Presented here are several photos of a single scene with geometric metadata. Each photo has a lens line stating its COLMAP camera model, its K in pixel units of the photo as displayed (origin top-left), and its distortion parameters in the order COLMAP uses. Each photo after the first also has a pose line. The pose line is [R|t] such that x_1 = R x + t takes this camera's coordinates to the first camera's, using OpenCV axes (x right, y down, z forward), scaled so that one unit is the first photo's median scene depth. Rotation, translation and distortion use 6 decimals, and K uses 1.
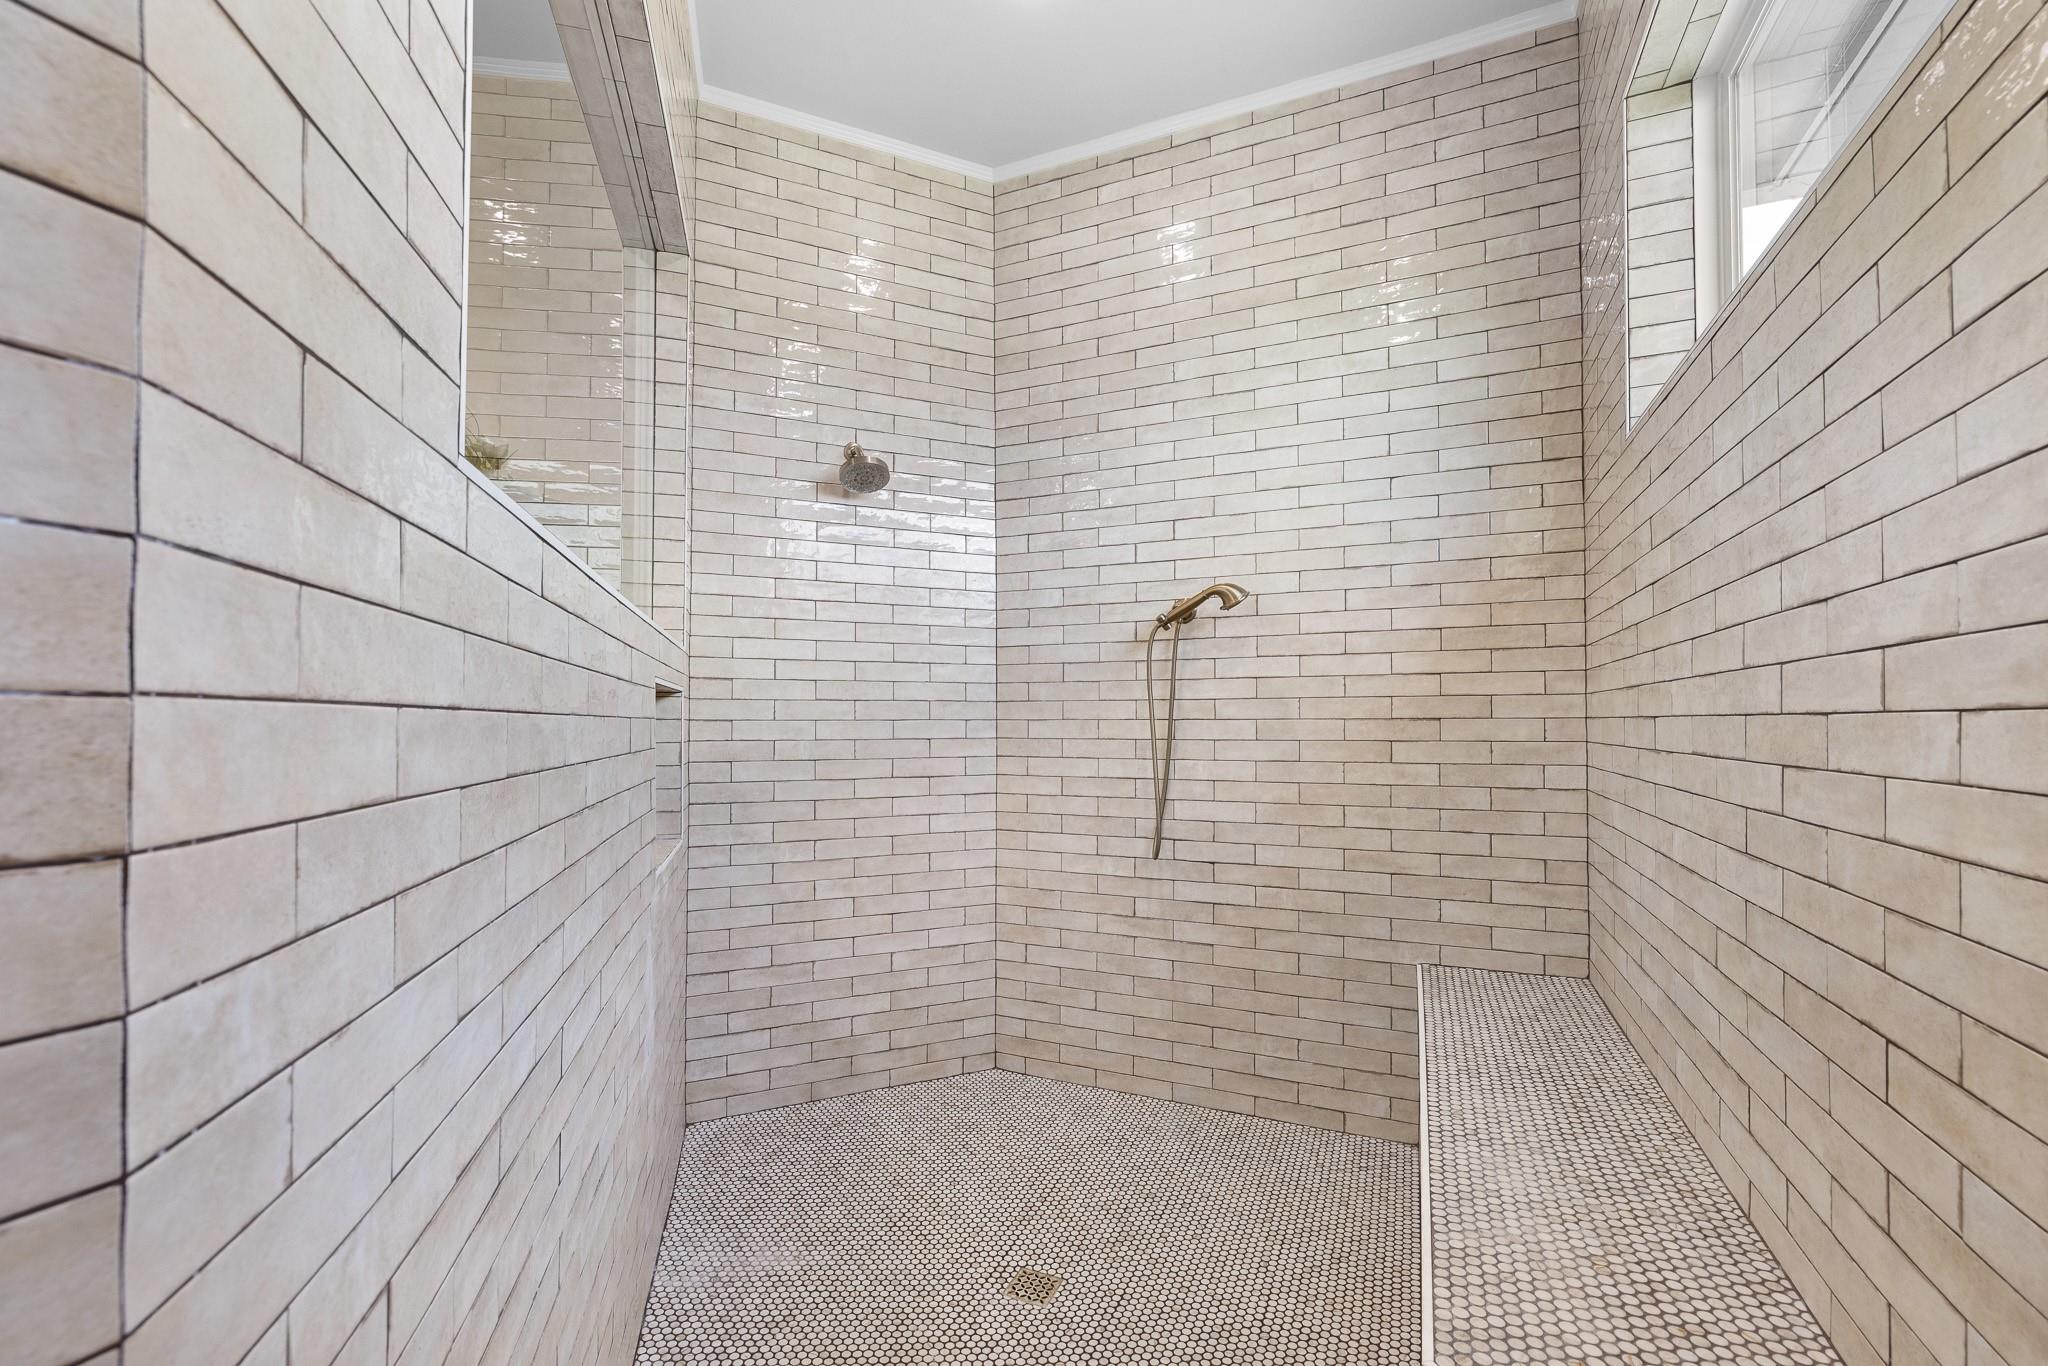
lens RADIAL K [[888.4, 0, 1021.3], [0, 888.4, 736.6], [0, 0, 1]] dist [-0.000145, 0.000013]
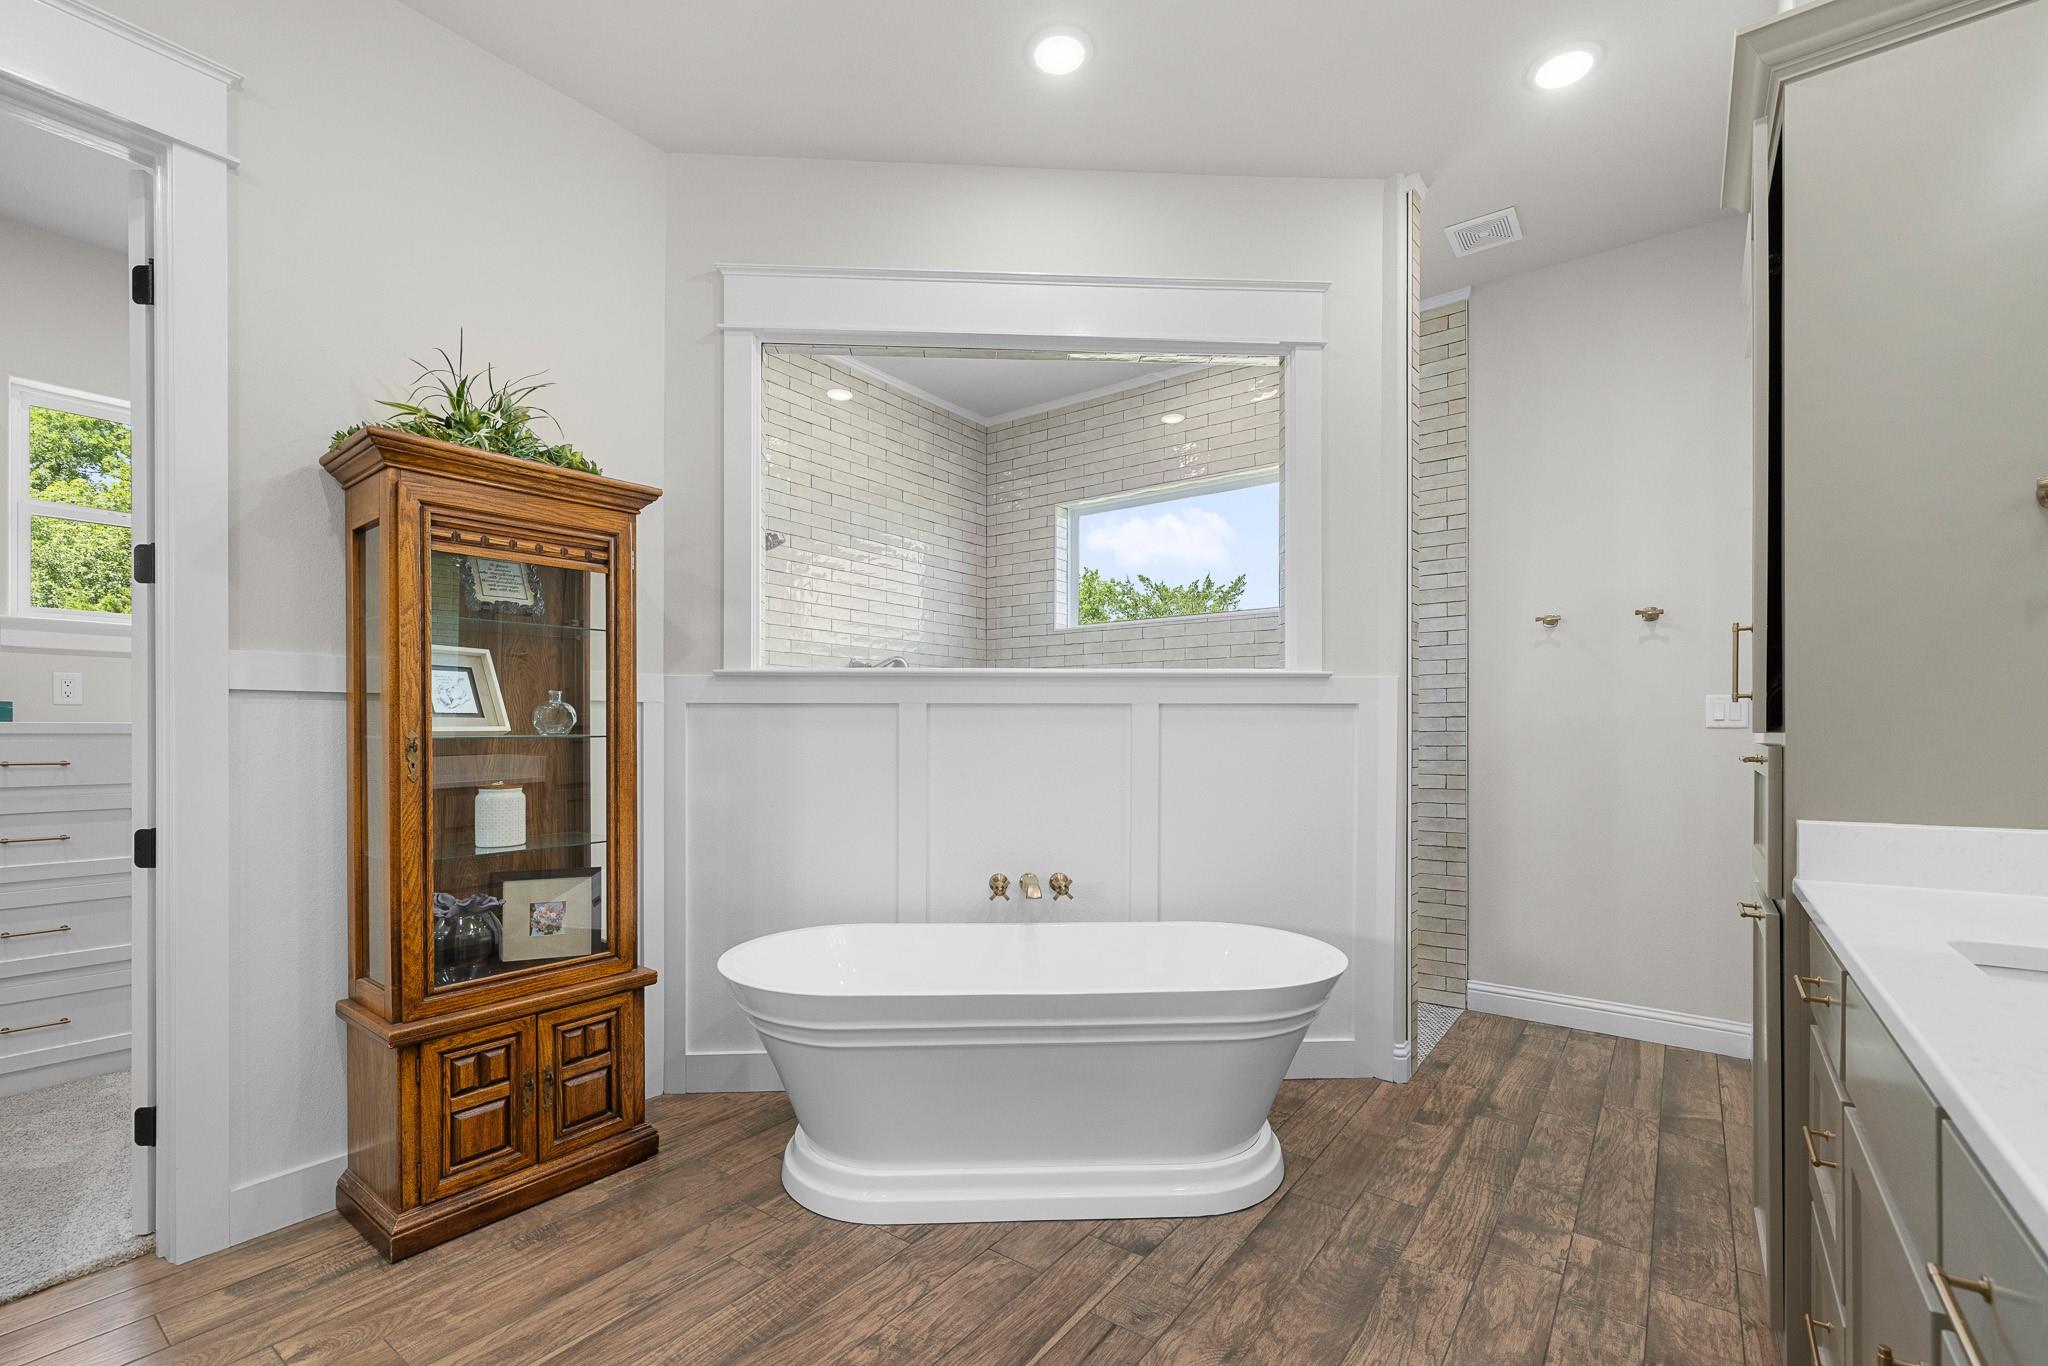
lens RADIAL K [[888.4, 0, 1021.3], [0, 888.4, 736.6], [0, 0, 1]] dist [-0.000145, 0.000013]
pose [[0.211836, -0.003922, 0.977297, -1.520395], [0.003586, 0.999988, 0.003235, -0.023070], [-0.977299, 0.002819, 0.211848, 0.417754]]
